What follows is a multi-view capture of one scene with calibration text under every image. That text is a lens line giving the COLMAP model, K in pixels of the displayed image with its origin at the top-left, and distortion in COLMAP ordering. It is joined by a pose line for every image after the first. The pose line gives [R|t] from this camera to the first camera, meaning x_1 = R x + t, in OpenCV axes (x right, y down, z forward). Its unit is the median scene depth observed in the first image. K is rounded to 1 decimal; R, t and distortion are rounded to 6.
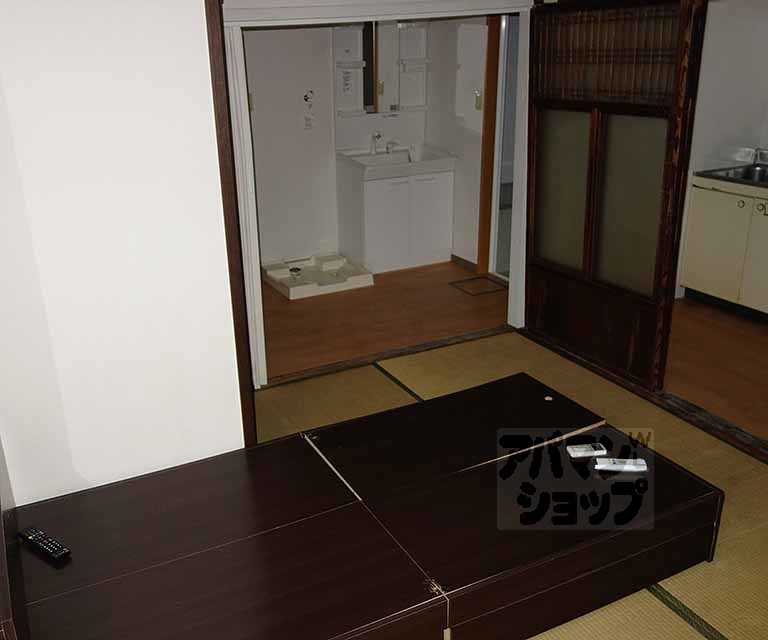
lens RADIAL K [[741.6, 0, 384.0], [0, 741.6, 320.0], [0, 0, 1]] dist [0.020929, 0.002489]
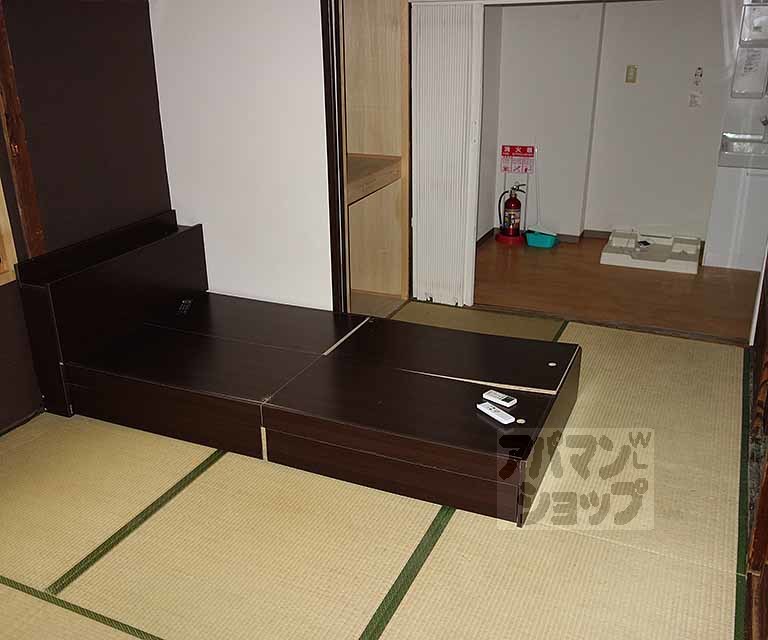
lens RADIAL K [[741.6, 0, 384.0], [0, 741.6, 320.0], [0, 0, 1]] dist [0.020929, 0.002489]
pose [[0.652850, 0.307332, -0.692340, 0.542806], [-0.282287, 0.946867, 0.154132, -0.034391], [0.702923, 0.094813, 0.704918, 0.054881]]
